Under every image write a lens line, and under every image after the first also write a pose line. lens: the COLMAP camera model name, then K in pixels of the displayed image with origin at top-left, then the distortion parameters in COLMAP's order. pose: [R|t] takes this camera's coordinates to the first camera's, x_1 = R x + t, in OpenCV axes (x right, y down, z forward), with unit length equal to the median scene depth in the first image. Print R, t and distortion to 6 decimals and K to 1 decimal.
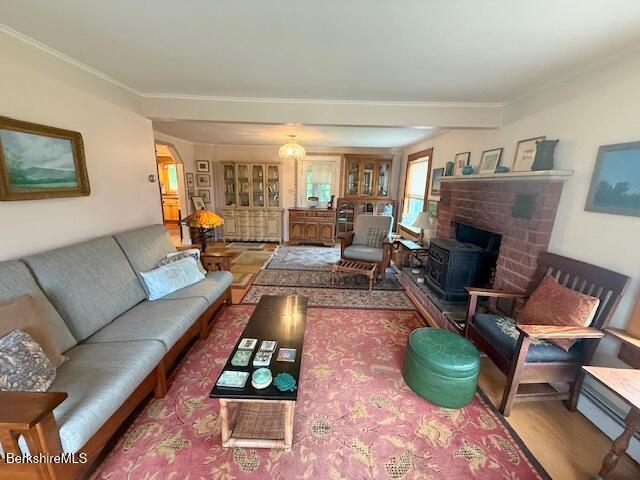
lens RADIAL K [[254.1, 0, 320.6], [0, 254.1, 239.3], [0, 0, 1]] dist [-0.000580, -0.000632]
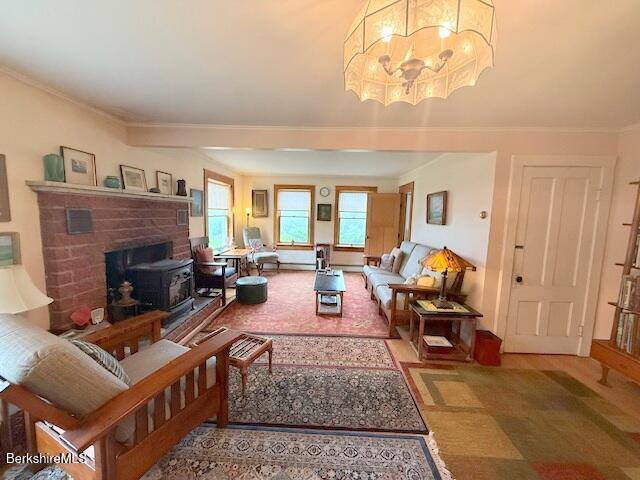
lens RADIAL K [[254.1, 0, 320.0], [0, 254.1, 241.7], [0, 0, 1]] dist [-0.000580, -0.000632]
pose [[-0.997947, -0.058507, 0.026048, -0.090598], [-0.047064, 0.945804, 0.321308, -0.412983], [-0.043435, 0.319423, -0.946616, 1.921372]]
